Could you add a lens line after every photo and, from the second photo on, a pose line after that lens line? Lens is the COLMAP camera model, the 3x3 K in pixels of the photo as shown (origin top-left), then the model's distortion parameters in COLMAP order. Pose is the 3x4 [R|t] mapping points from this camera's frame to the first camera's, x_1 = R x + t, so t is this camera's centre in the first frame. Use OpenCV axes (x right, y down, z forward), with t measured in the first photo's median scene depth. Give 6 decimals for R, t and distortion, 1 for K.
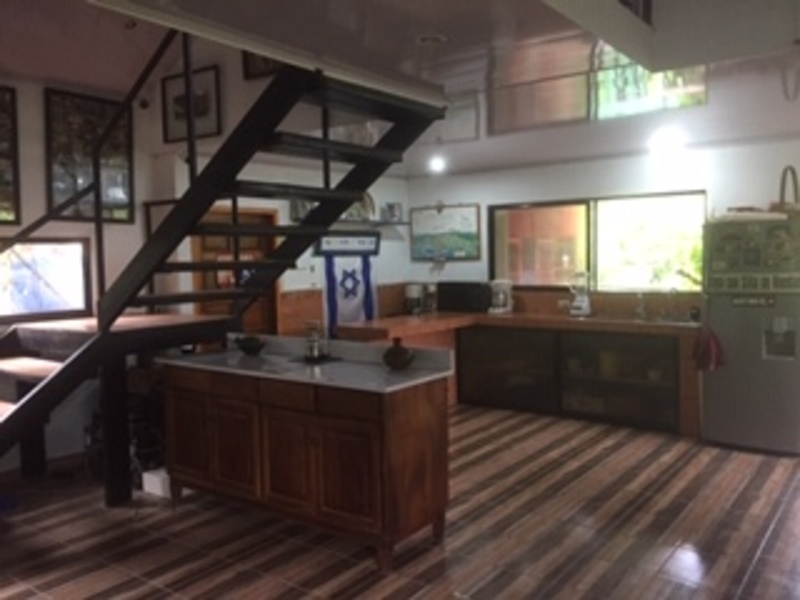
lens RADIAL K [[687.2, 0, 400.8], [0, 687.2, 300.4], [0, 0, 1]] dist [0.051037, -0.058598]
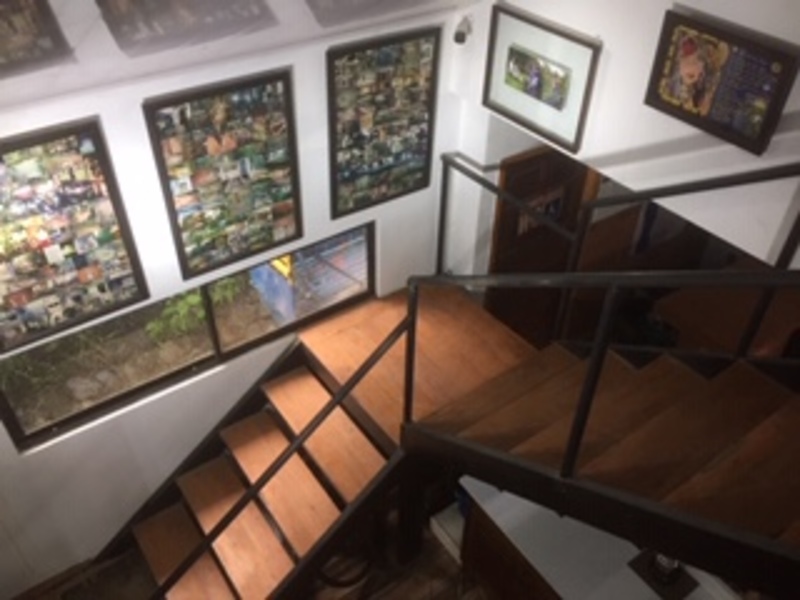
lens RADIAL K [[687.2, 0, 402.1], [0, 687.2, 301.2], [0, 0, 1]] dist [0.051037, -0.058598]
pose [[0.957100, 0.212026, -0.197496, -0.259543], [-0.051563, 0.795337, 0.603971, -0.503230], [0.285133, -0.567877, 0.772149, 0.374457]]
